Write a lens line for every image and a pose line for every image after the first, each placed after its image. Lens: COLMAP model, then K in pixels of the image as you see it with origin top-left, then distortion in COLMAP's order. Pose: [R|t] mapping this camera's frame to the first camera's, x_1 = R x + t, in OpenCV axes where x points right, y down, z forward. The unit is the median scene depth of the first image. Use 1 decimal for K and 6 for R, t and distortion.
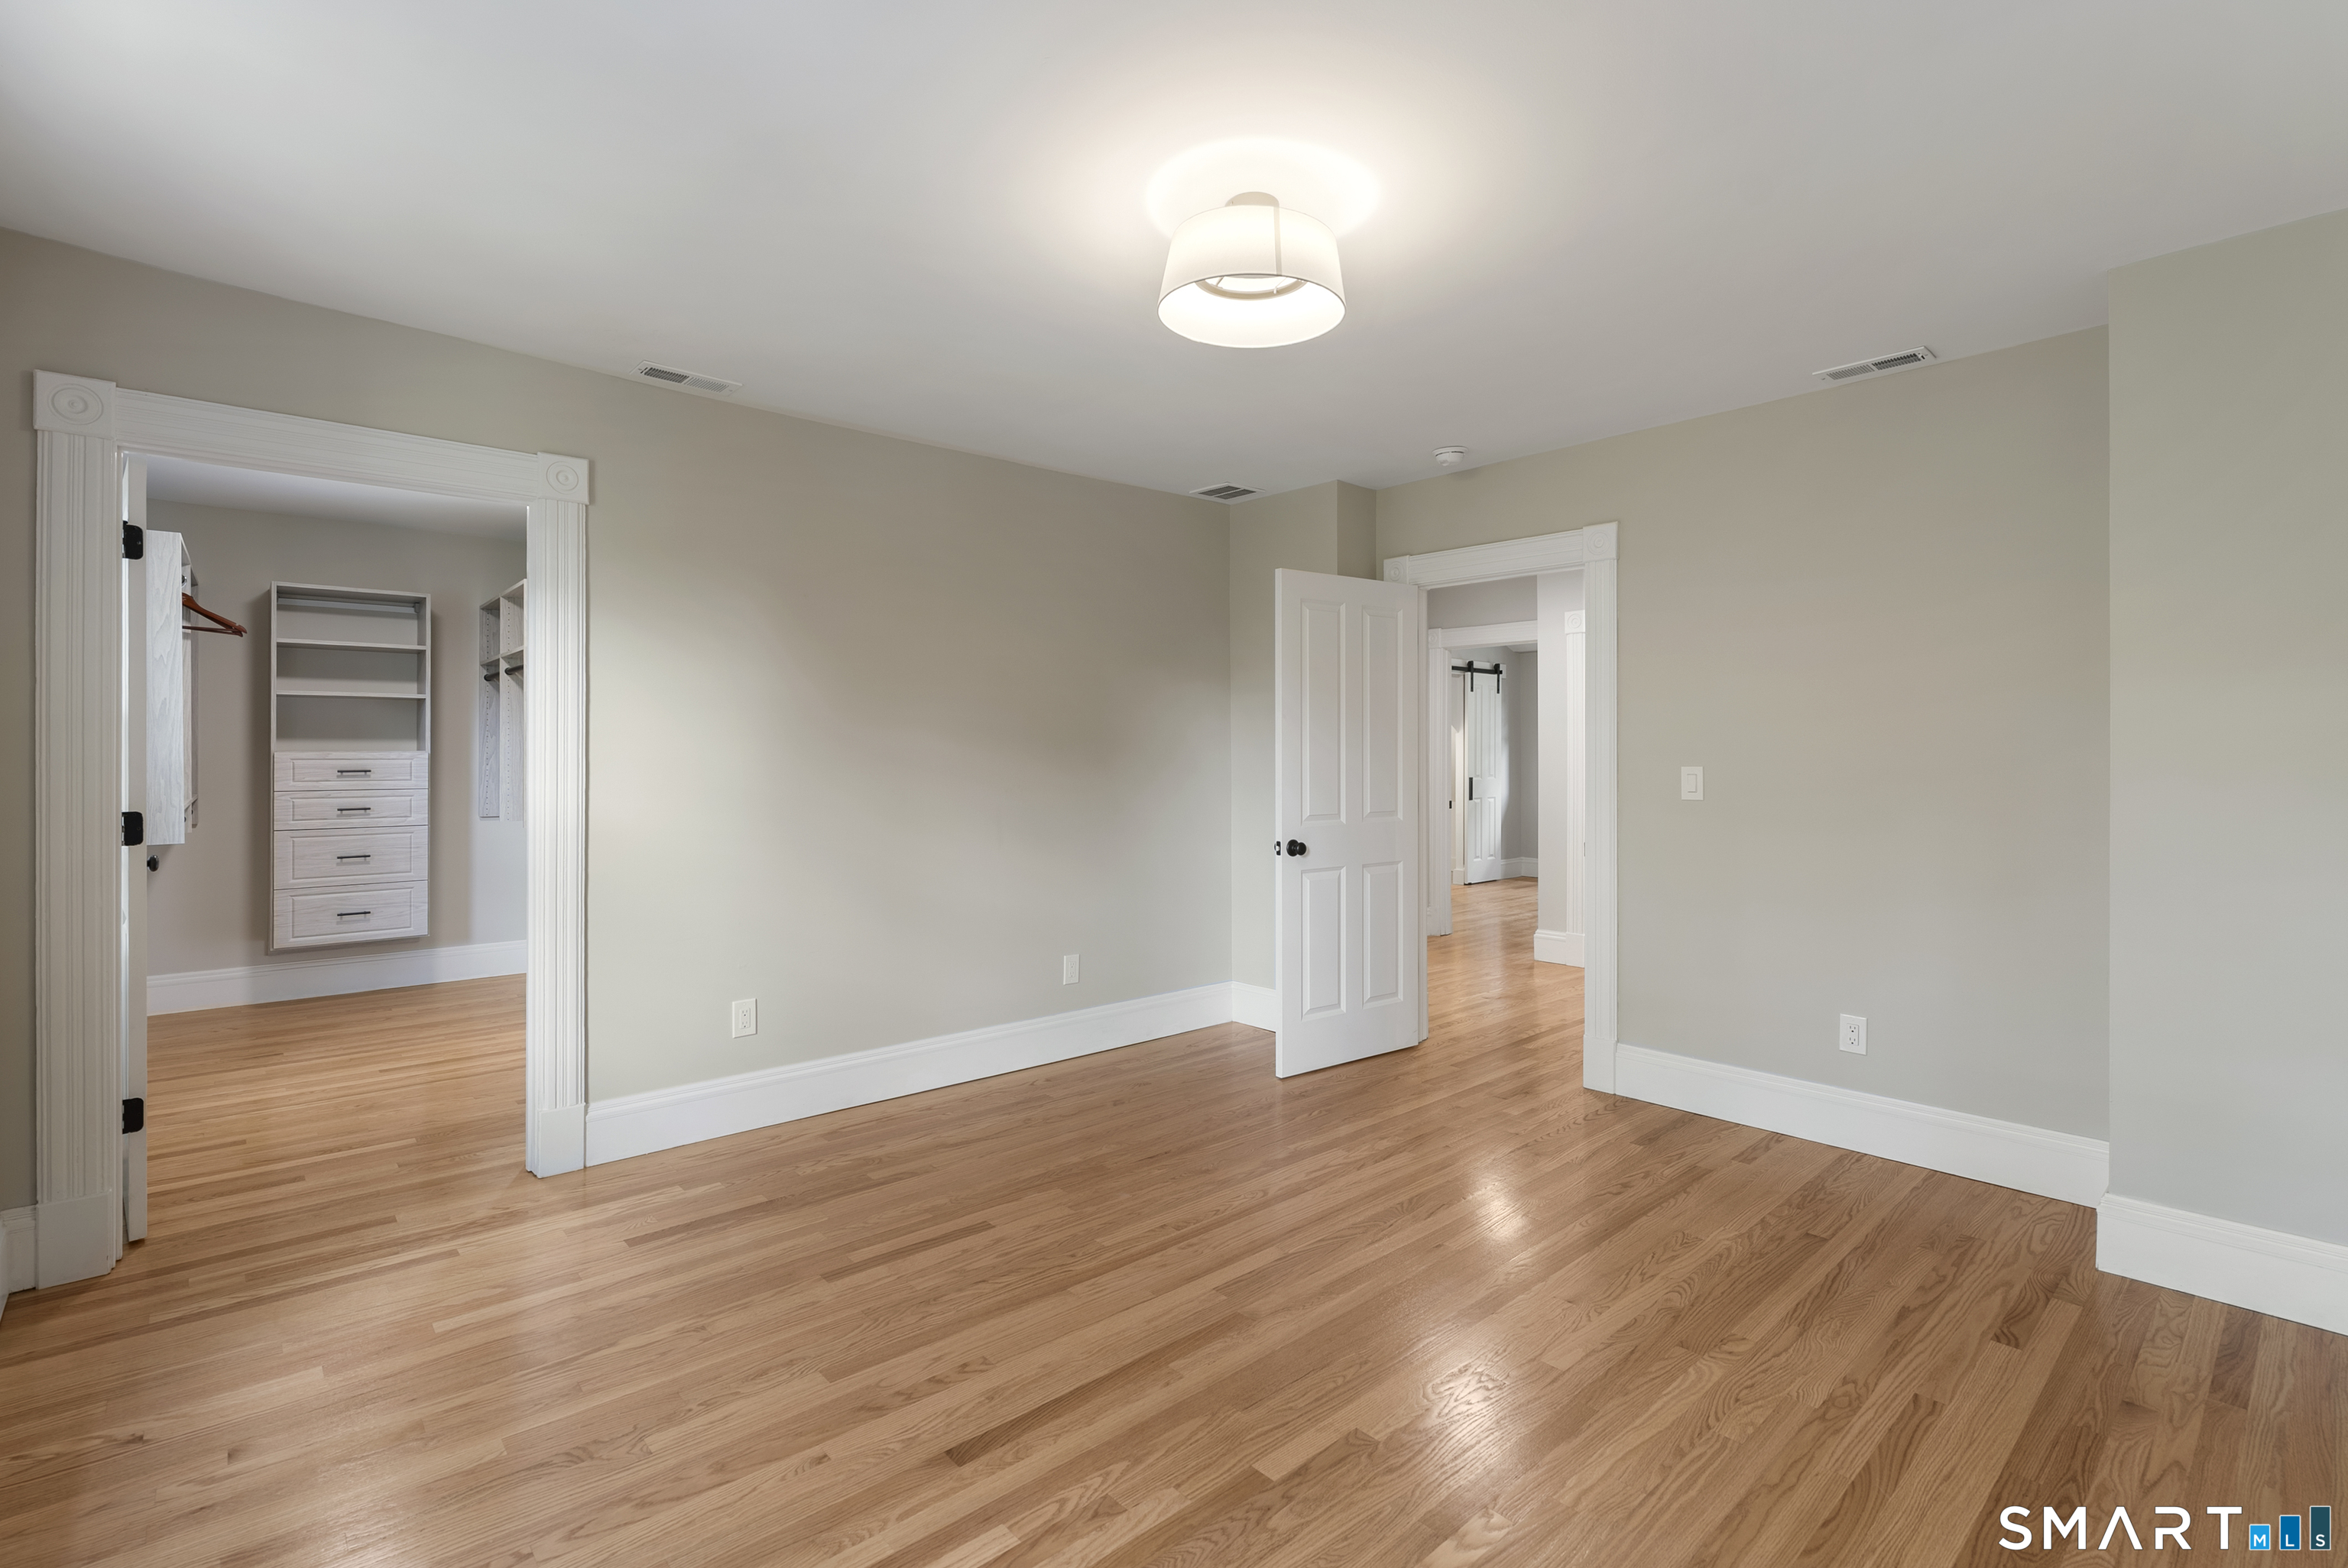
lens RADIAL K [[1056.4, 0, 1175.5], [0, 1056.4, 746.6], [0, 0, 1]] dist [-0.000263, 0.000009]
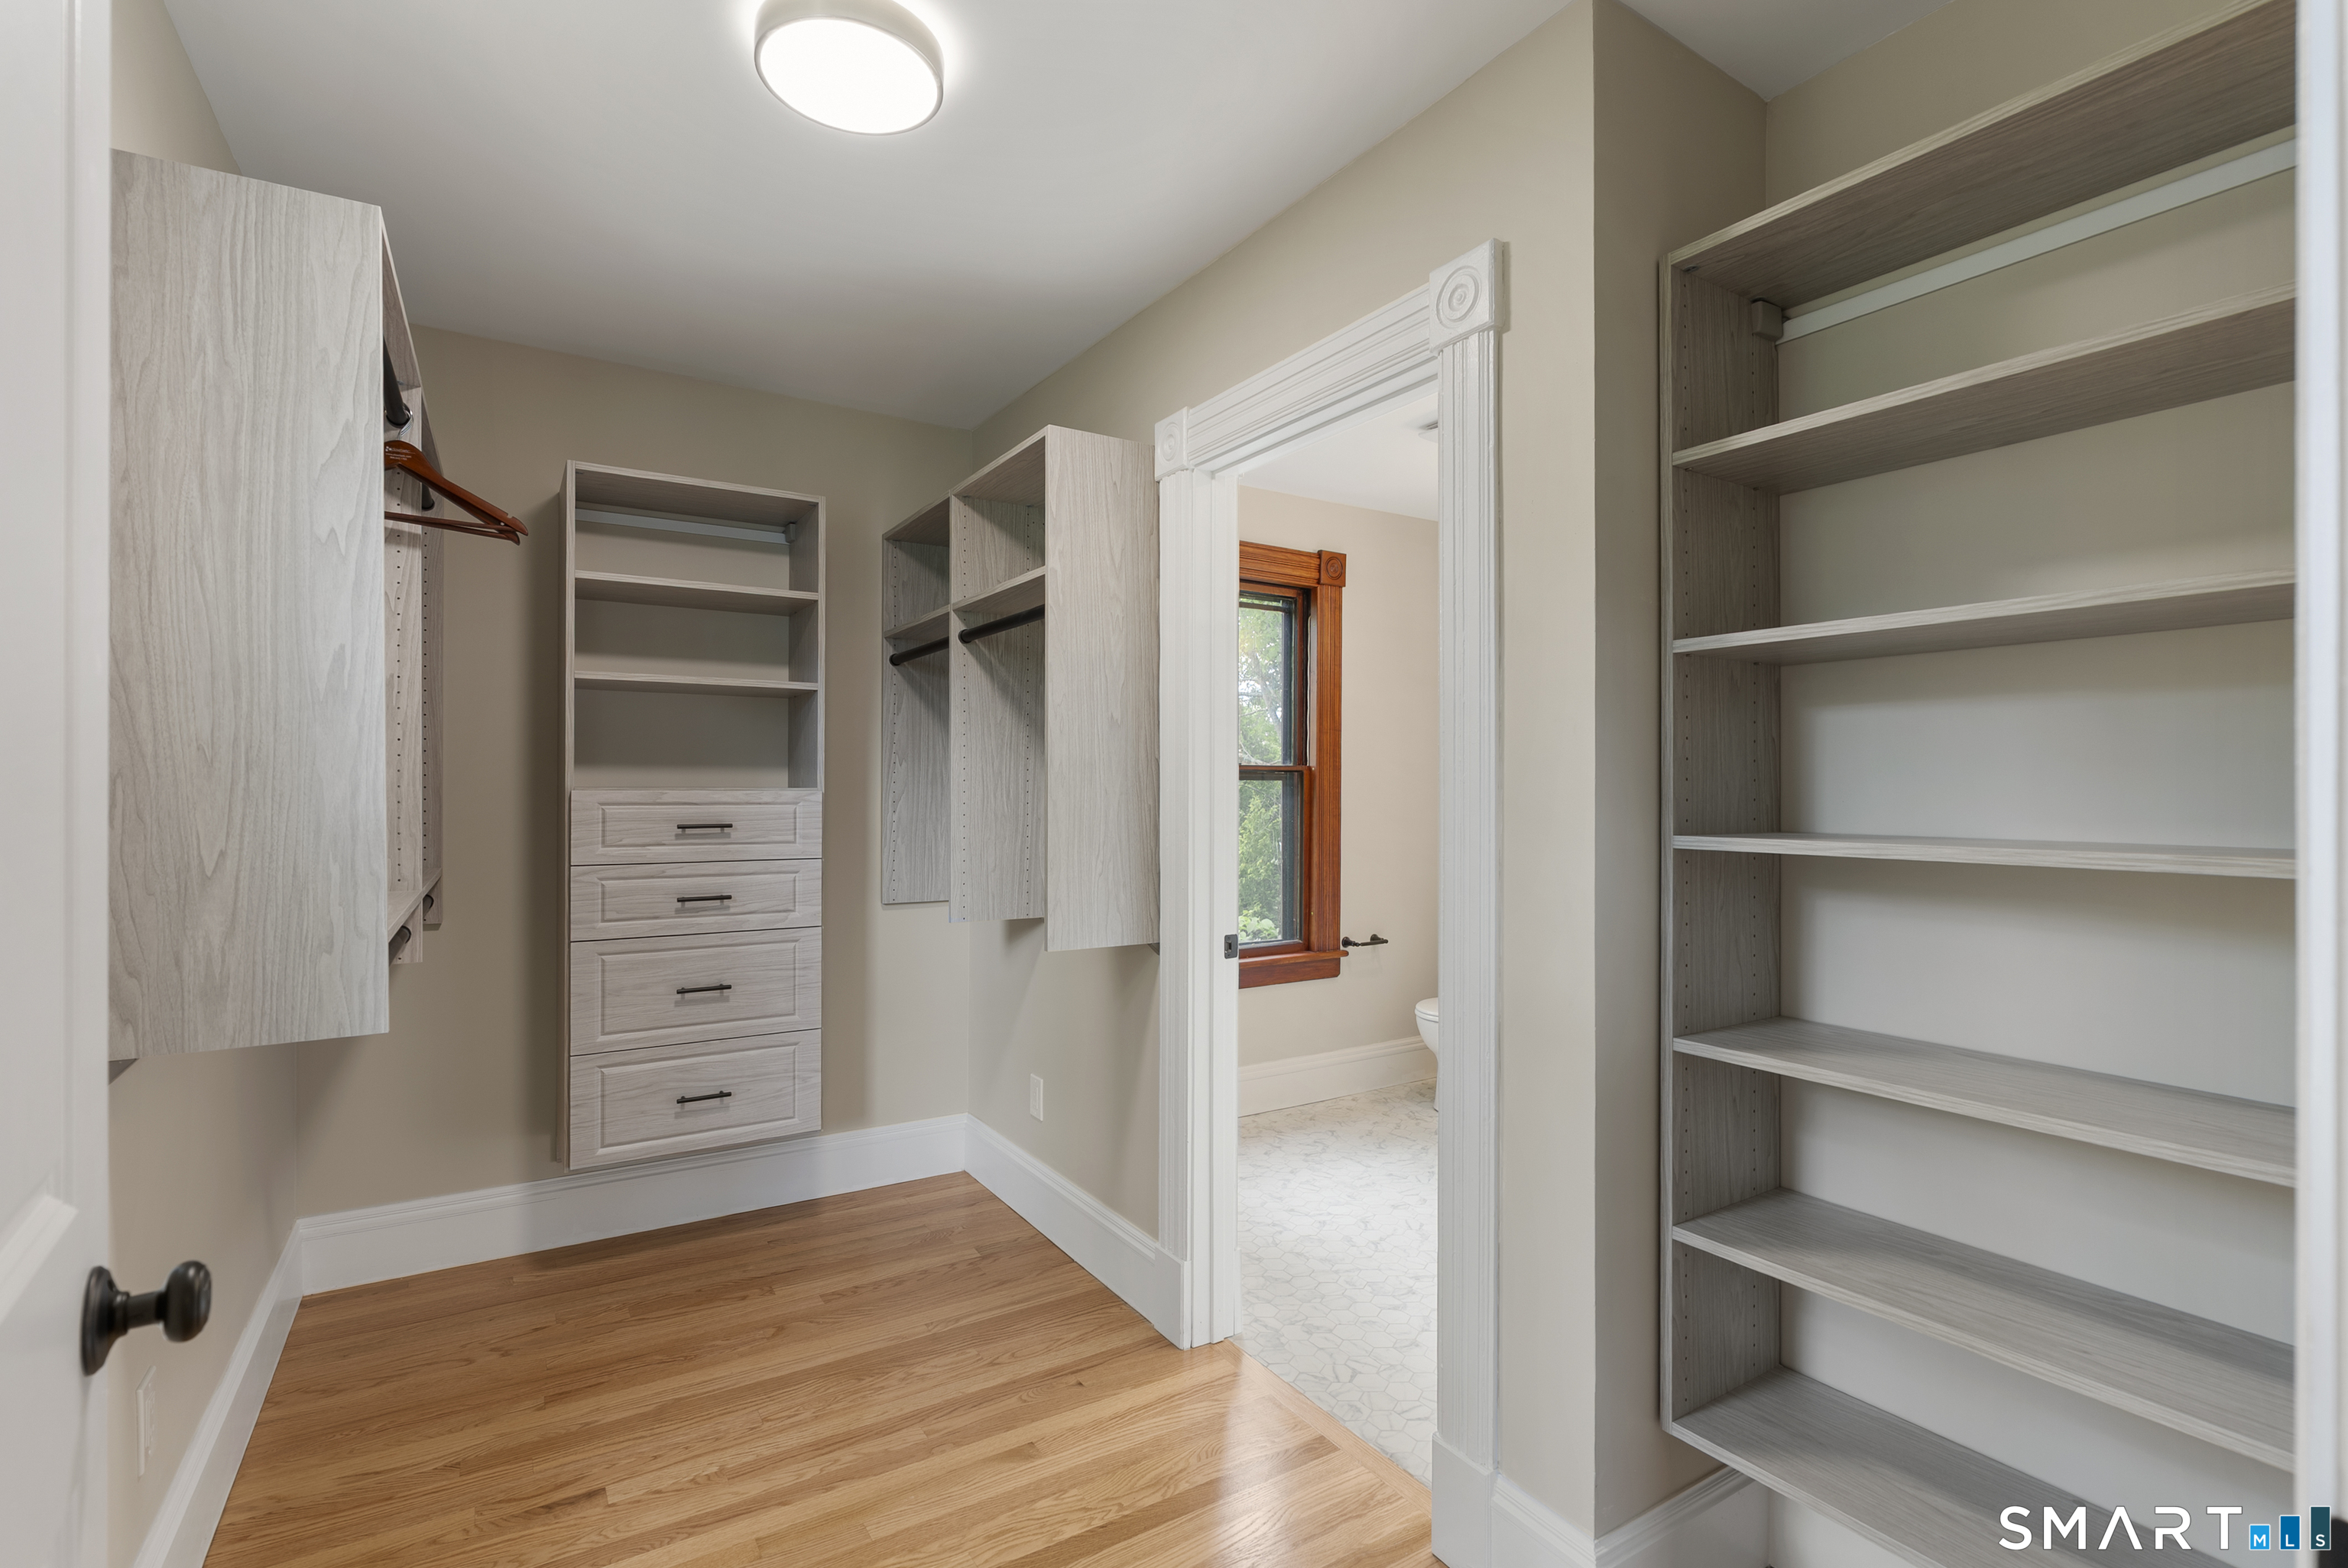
lens RADIAL K [[1065.9, 0, 1174.0], [0, 1065.9, 784.0], [0, 0, 1]] dist [-0.000068, 0.000619]
pose [[0.986630, 0.000599, -0.162974, -0.461839], [-0.000632, 1.000000, -0.000150, 0.002169], [0.162974, 0.000251, 0.986630, 0.516159]]
